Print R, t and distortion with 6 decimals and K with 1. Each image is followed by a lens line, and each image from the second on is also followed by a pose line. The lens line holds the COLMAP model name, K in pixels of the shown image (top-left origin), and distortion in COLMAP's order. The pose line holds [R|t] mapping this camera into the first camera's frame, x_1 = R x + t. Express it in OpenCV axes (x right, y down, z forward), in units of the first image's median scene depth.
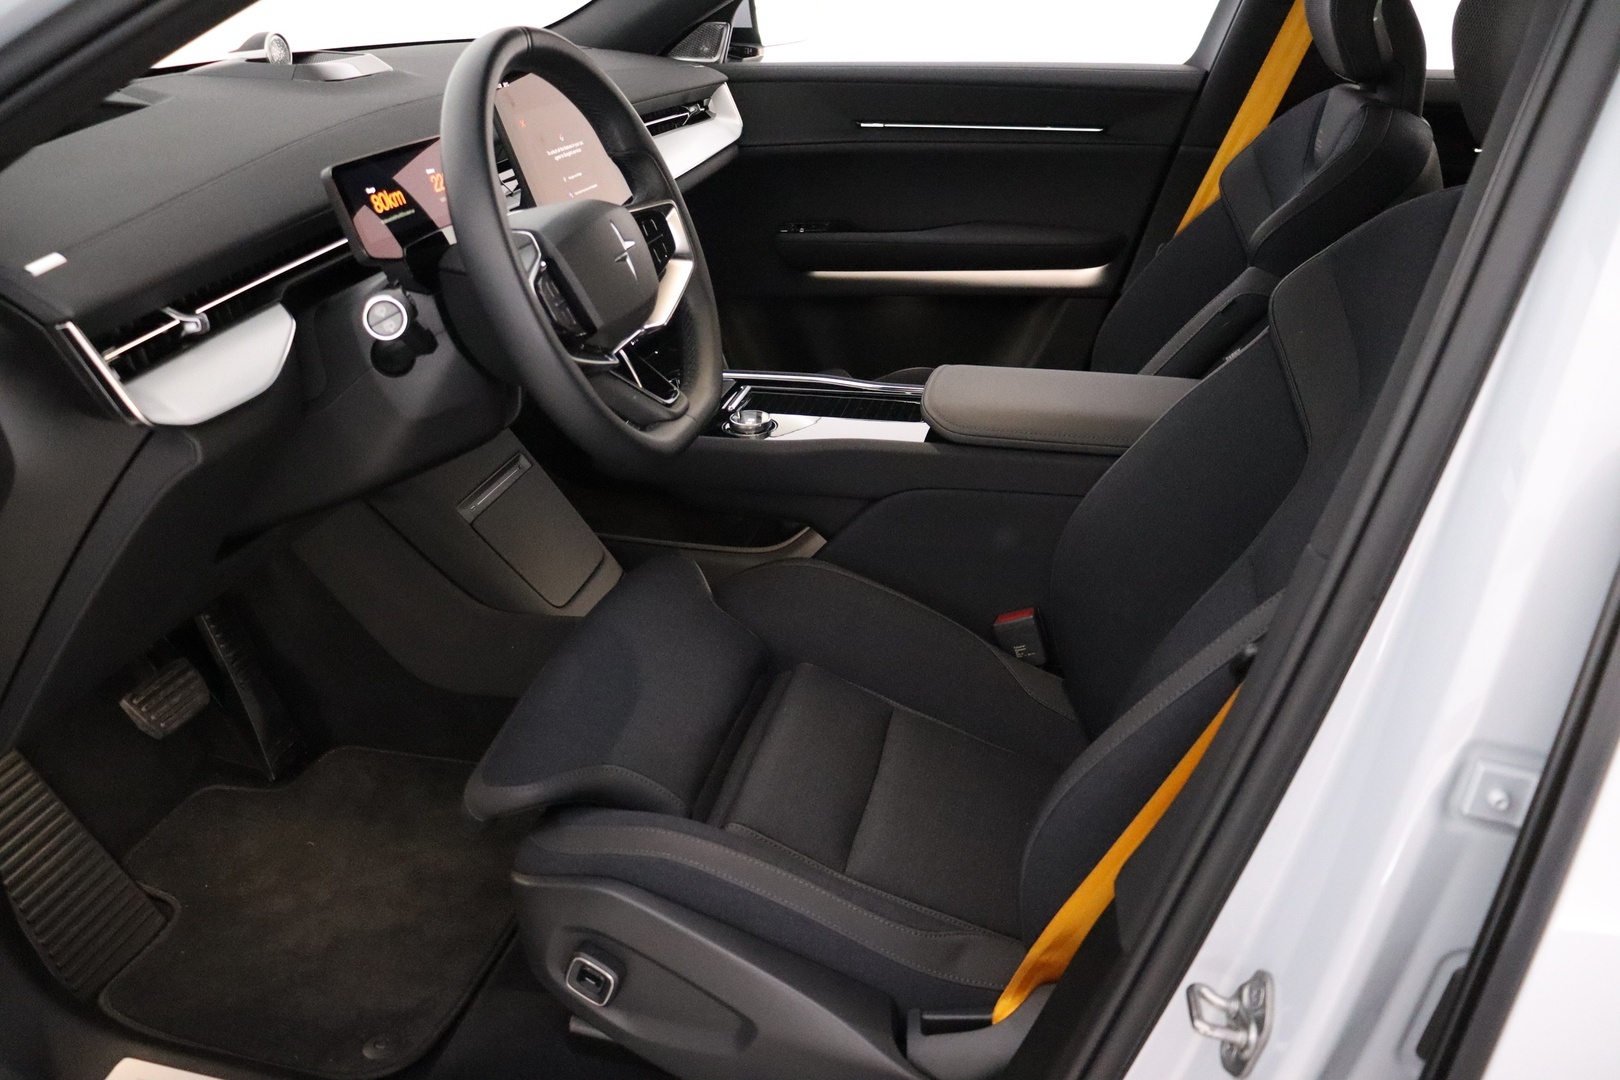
lens RADIAL K [[1379.5, 0, 844.0], [0, 1379.5, 542.4], [0, 0, 1]] dist [-0.174134, 0.157595]
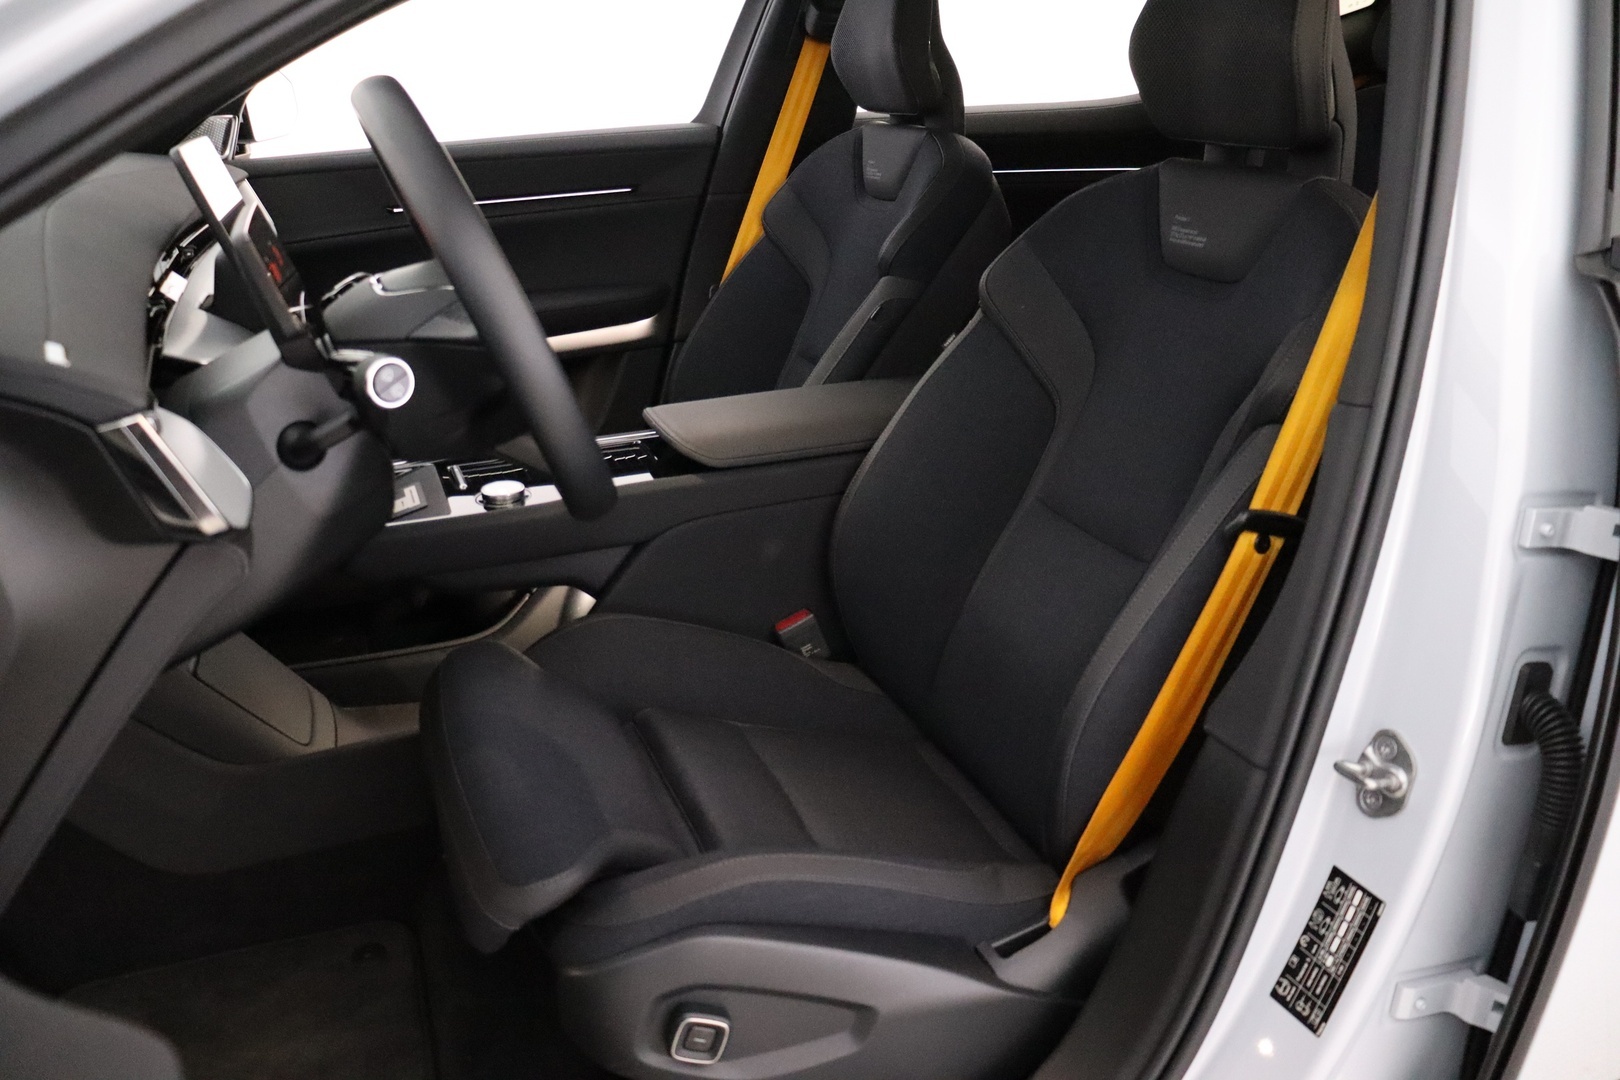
lens RADIAL K [[1379.5, 0, 844.0], [0, 1379.5, 542.4], [0, 0, 1]] dist [-0.174134, 0.157595]
pose [[0.825102, -0.208564, 0.525079, -0.390796], [0.247331, 0.968924, -0.003791, 0.009250], [-0.507971, 0.132996, 0.851045, 0.066620]]
